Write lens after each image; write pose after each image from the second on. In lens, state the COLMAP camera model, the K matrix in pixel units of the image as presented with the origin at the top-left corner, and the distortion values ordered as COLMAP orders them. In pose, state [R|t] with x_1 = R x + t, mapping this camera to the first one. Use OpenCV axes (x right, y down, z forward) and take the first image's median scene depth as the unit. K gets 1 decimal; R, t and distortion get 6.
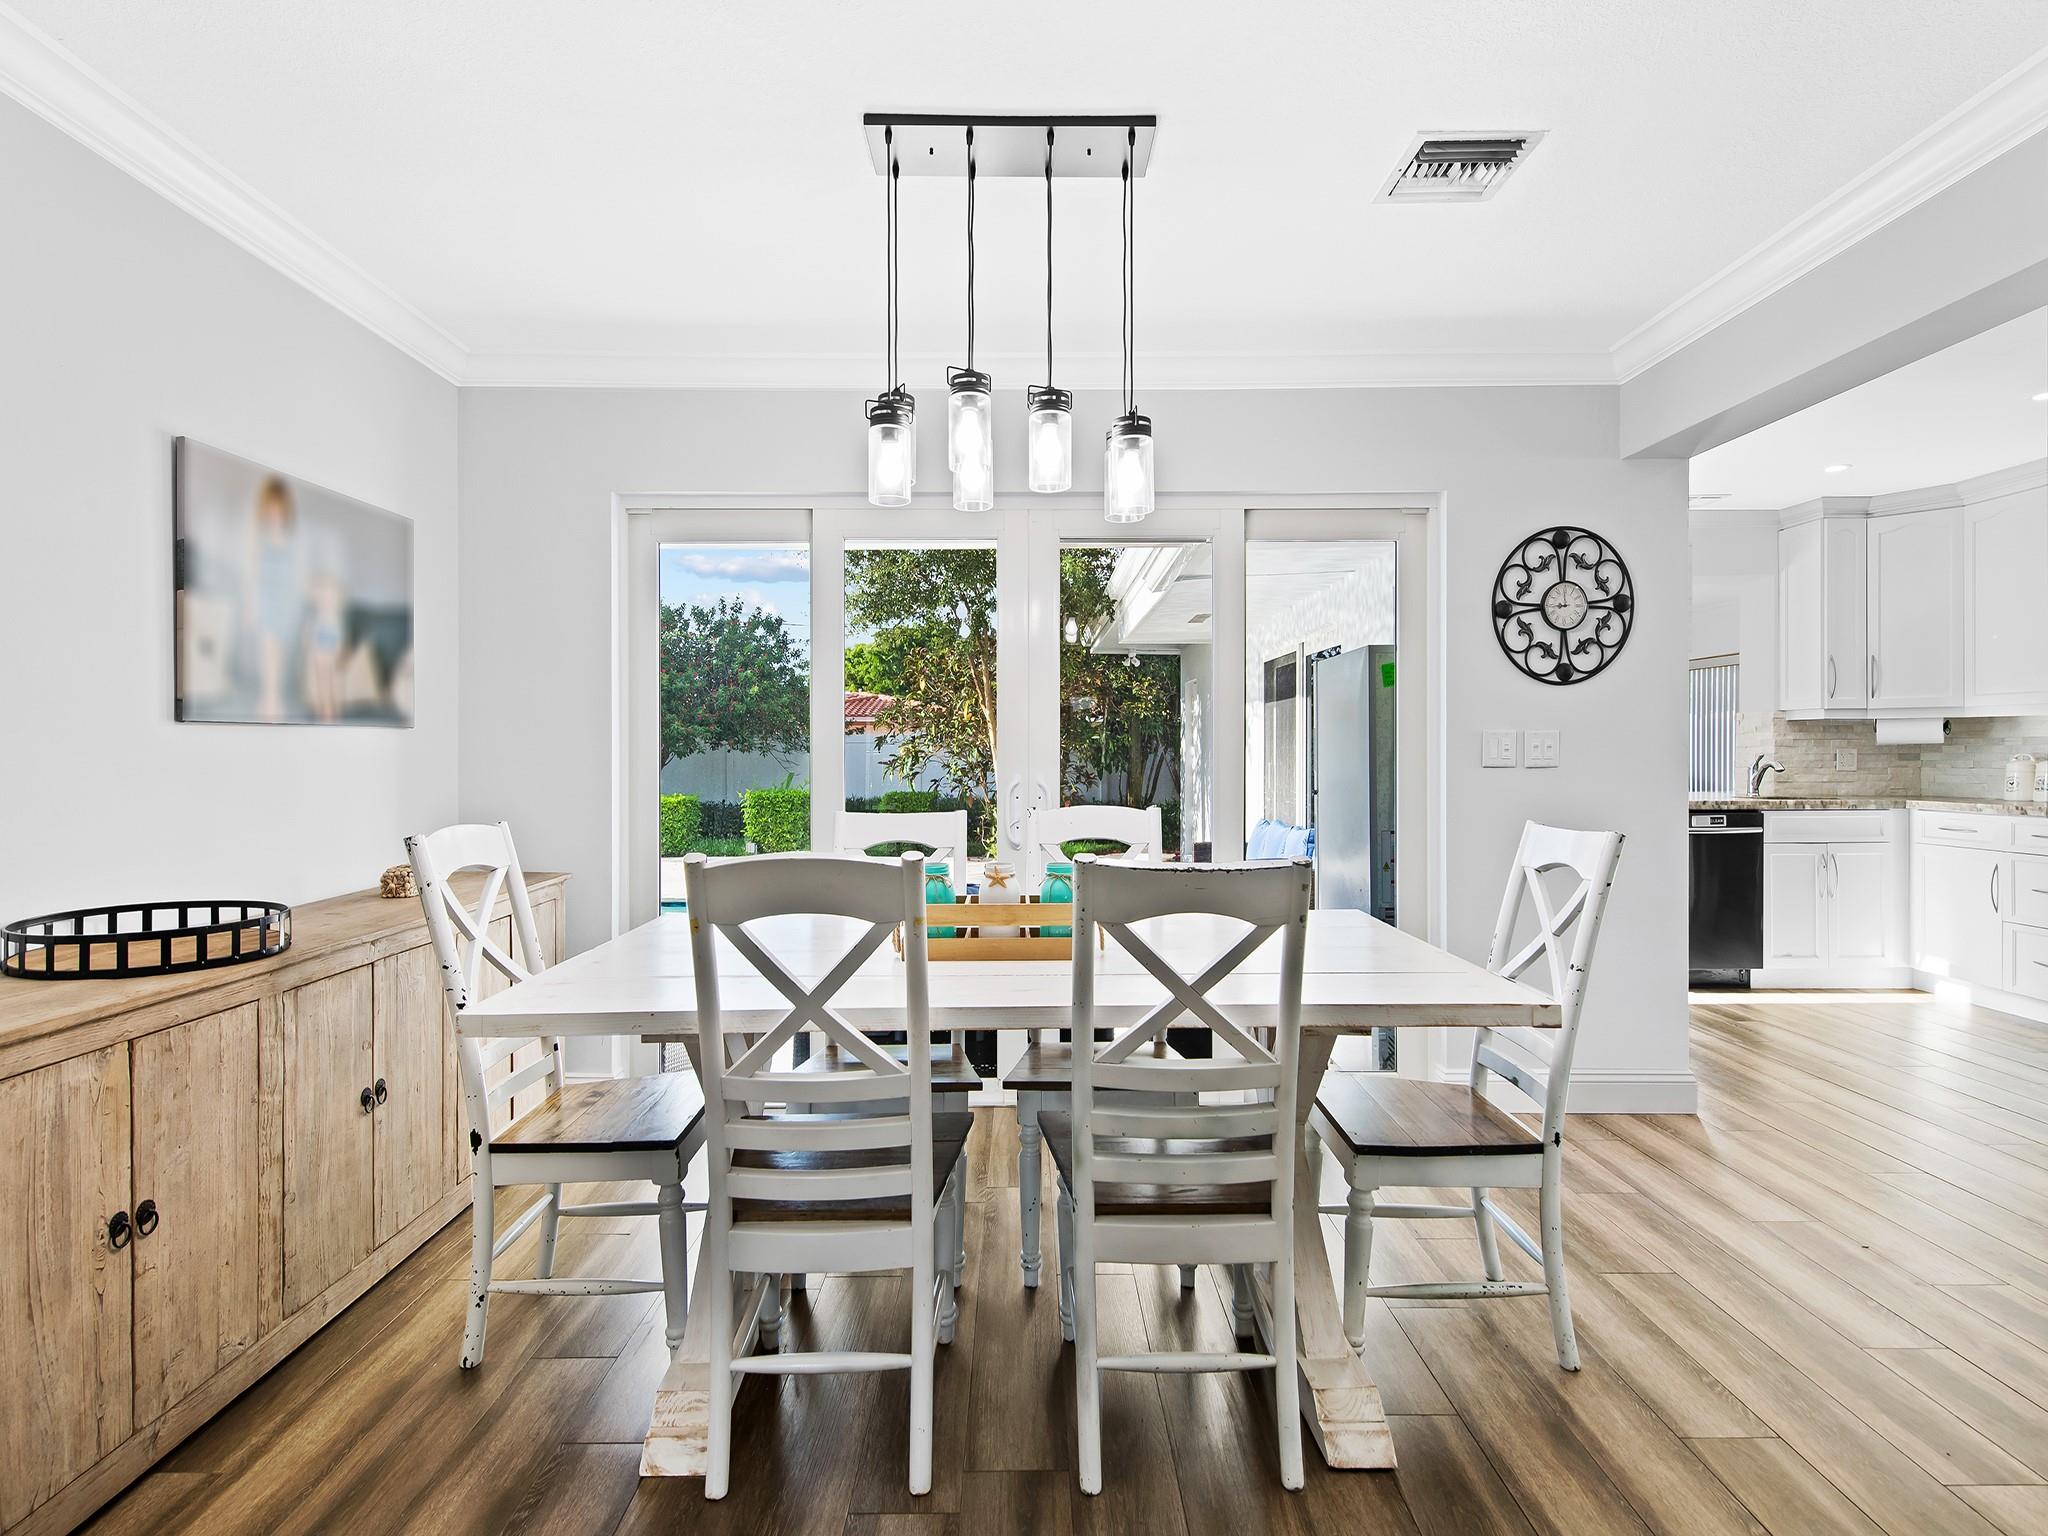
lens RADIAL K [[1011.9, 0, 1024.0], [0, 1011.9, 768.0], [0, 0, 1]] dist [0.001799, -0.000263]
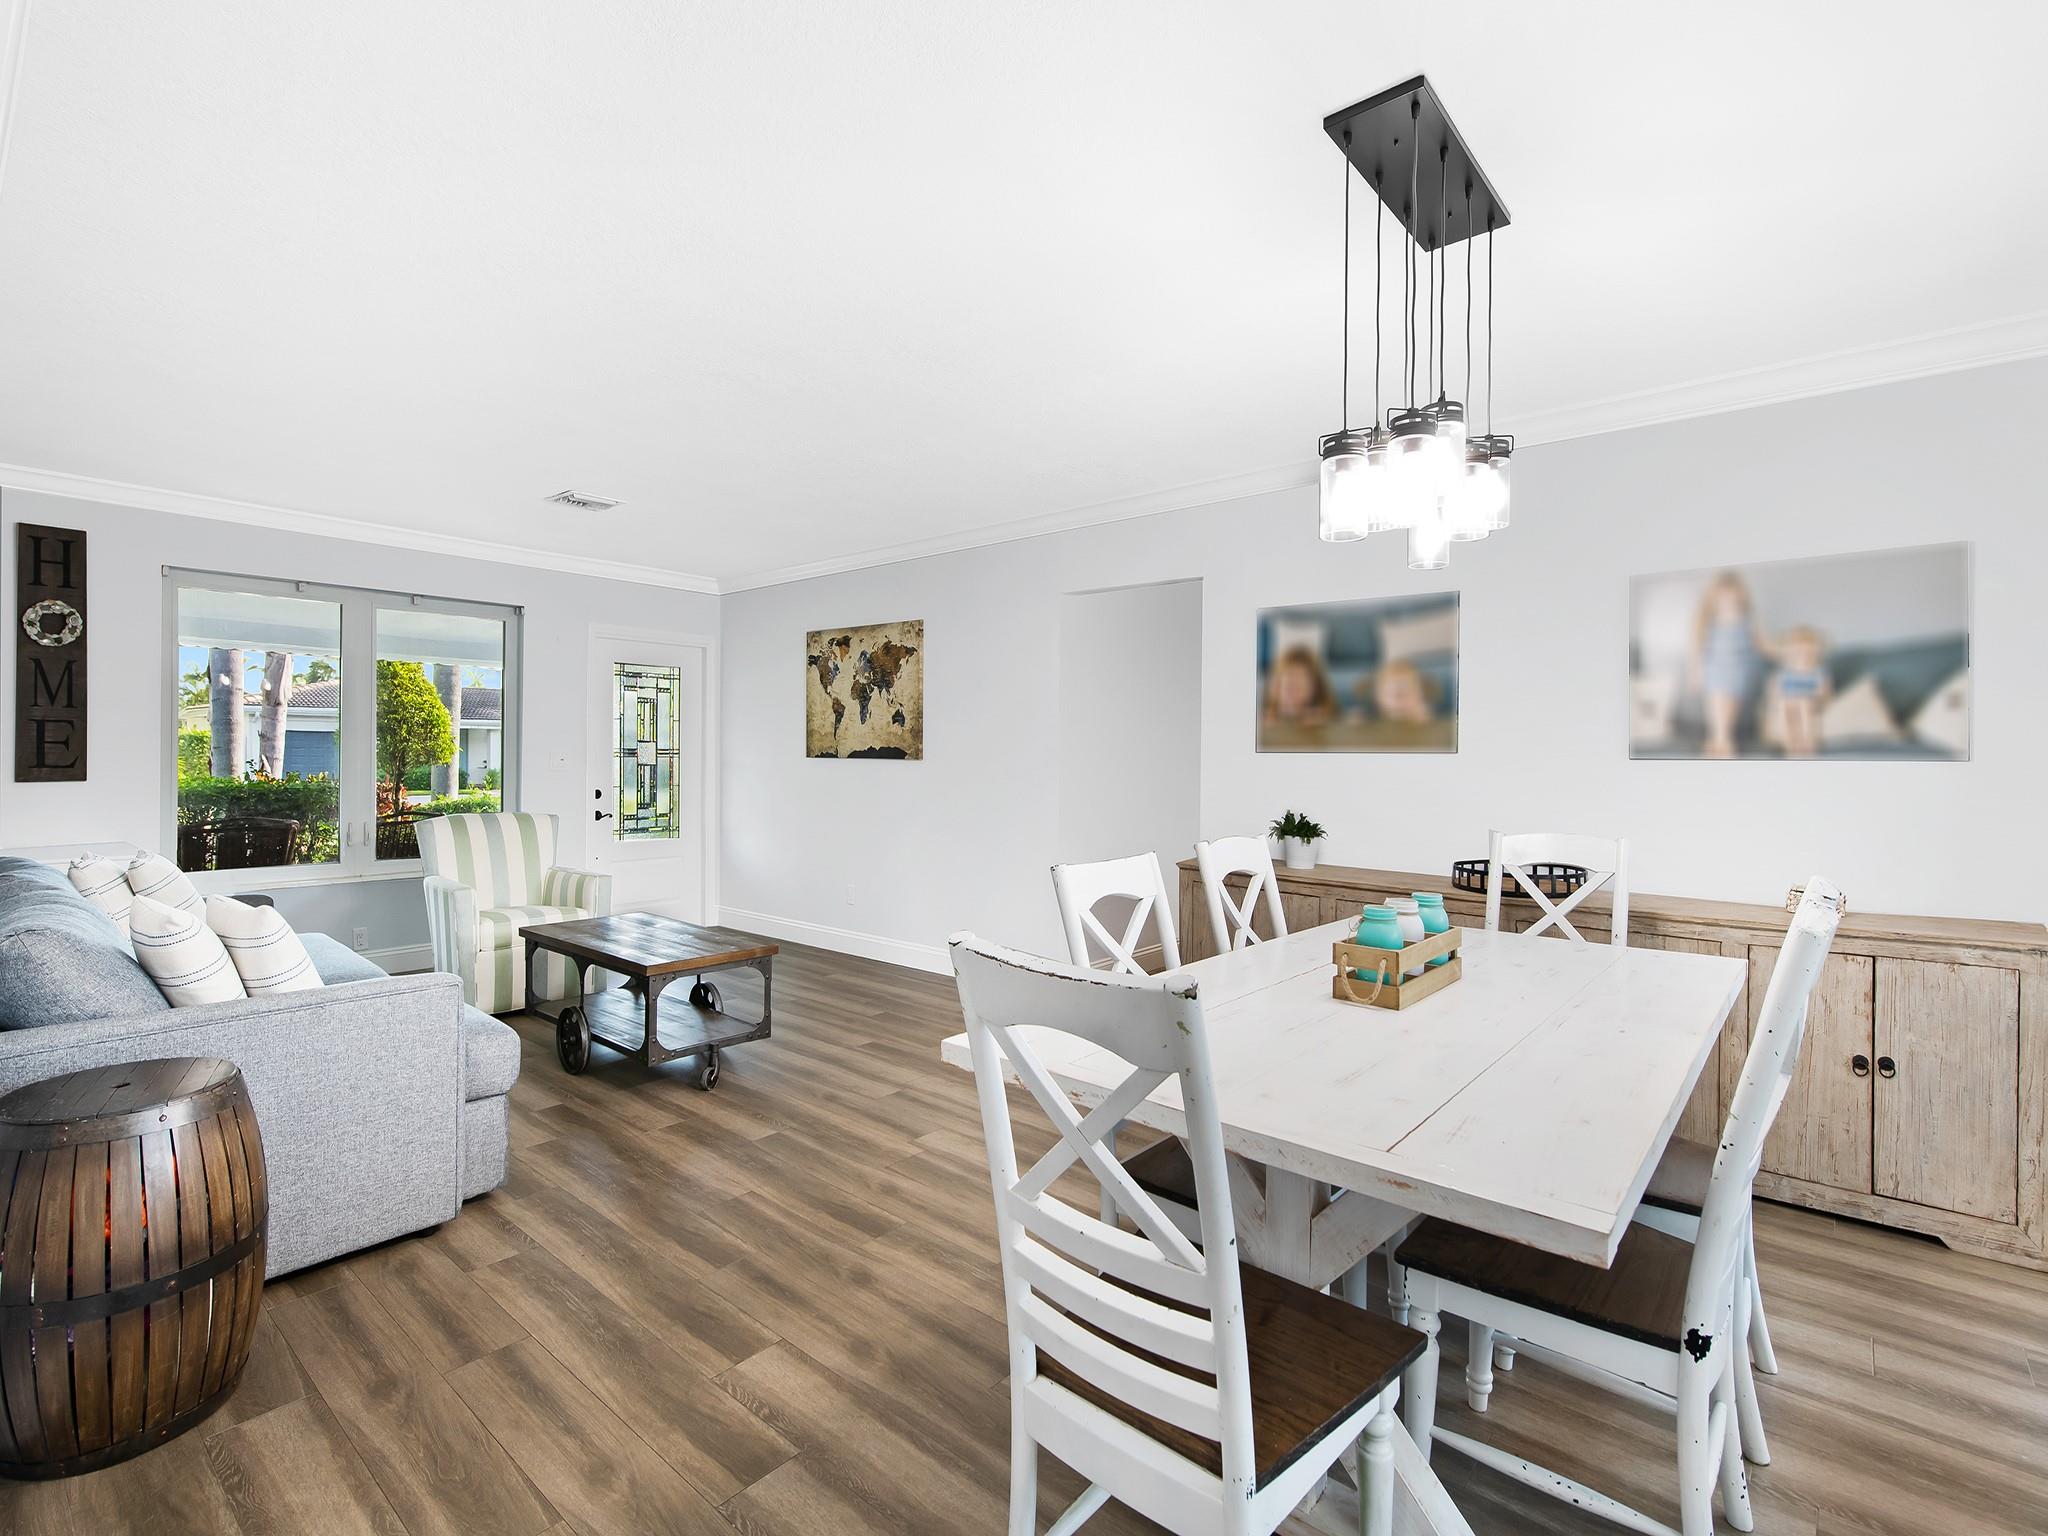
lens RADIAL K [[973.2, 0, 1023.0], [0, 973.2, 763.3], [0, 0, 1]] dist [-0.000655, 0.000195]
pose [[-0.646989, 0.001557, -0.762498, 0.726792], [-0.019901, 0.999623, 0.018928, -0.039455], [0.762240, 0.027421, -0.646714, 1.006457]]
